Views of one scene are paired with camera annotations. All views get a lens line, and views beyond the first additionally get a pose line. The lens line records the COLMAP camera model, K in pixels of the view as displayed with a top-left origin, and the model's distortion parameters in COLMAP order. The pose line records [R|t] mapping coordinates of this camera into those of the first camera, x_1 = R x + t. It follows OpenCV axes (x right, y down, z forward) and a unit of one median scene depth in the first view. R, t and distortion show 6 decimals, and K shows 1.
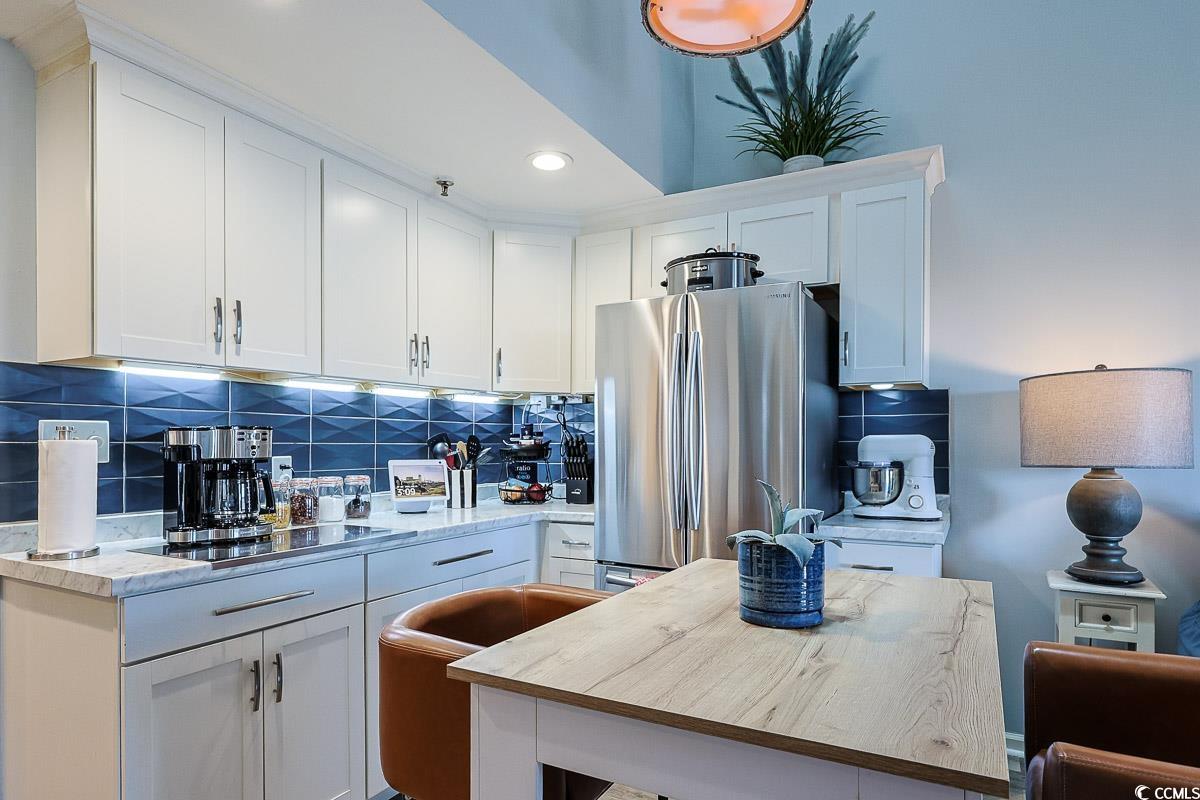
lens RADIAL K [[680.2, 0, 601.8], [0, 680.2, 443.7], [0, 0, 1]] dist [0.001112, 0.000181]
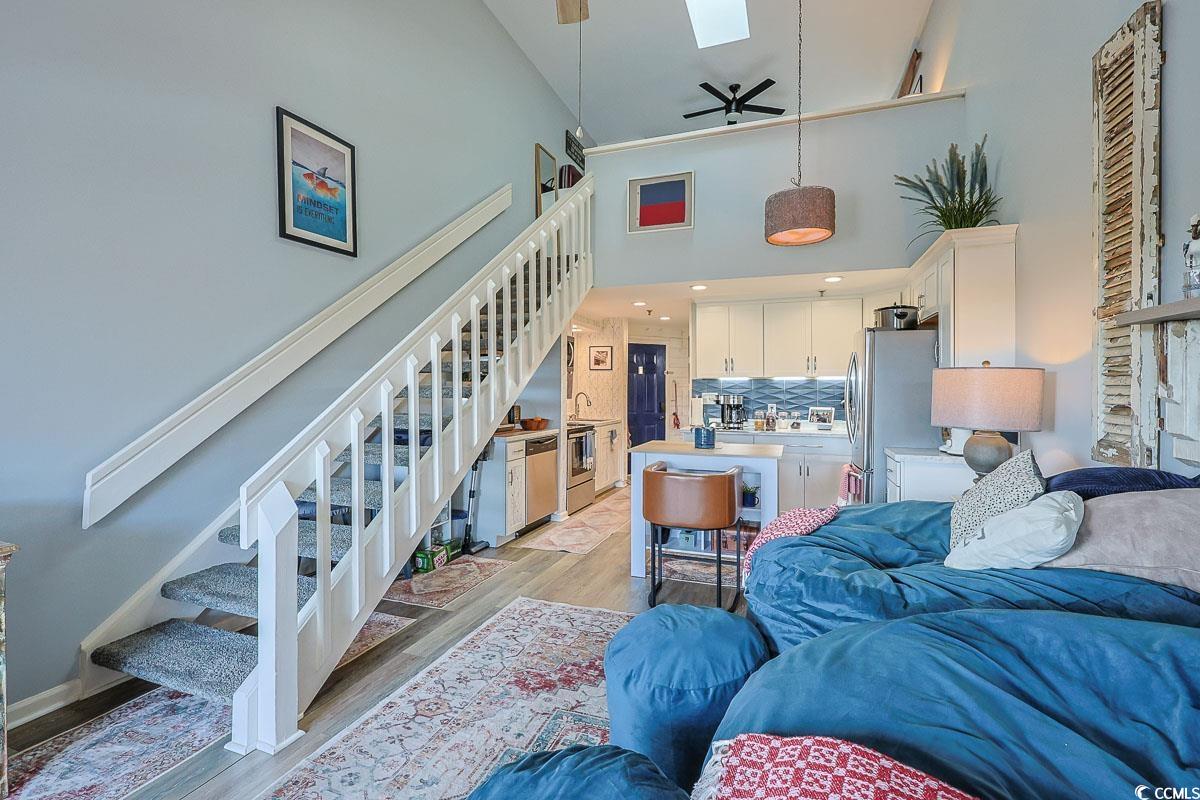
lens RADIAL K [[540.3, 0, 597.7], [0, 540.3, 376.2], [0, 0, 1]] dist [-0.001187, -0.000154]
pose [[0.154286, -0.018949, -0.987845, 1.627044], [-0.006031, 0.999779, -0.020120, -0.046813], [0.988008, 0.009062, 0.154137, -0.069649]]
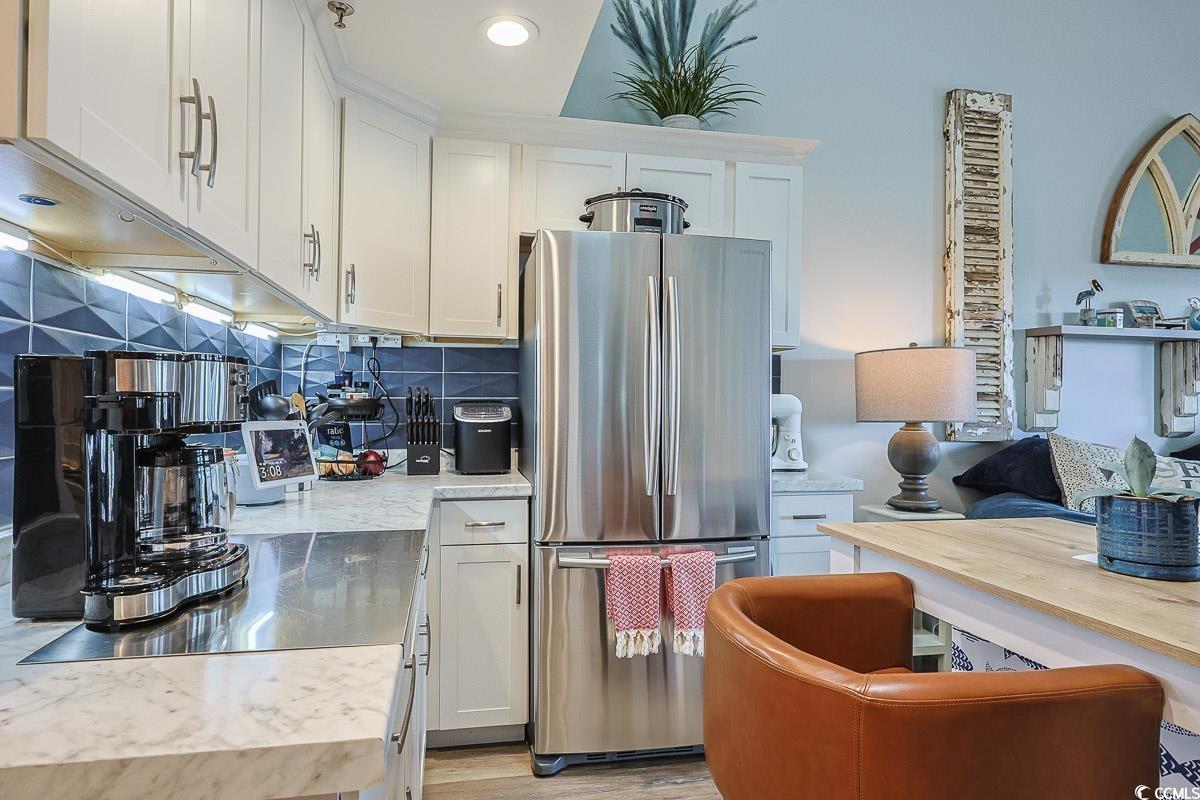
lens RADIAL K [[672.6, 0, 579.5], [0, 672.6, 403.1], [0, 0, 1]] dist [0.000143, 0.000338]
pose [[0.770564, 0.007746, 0.637316, -0.482704], [-0.009669, 0.999953, -0.000463, 0.004656], [-0.637290, -0.005806, 0.770602, 0.348945]]
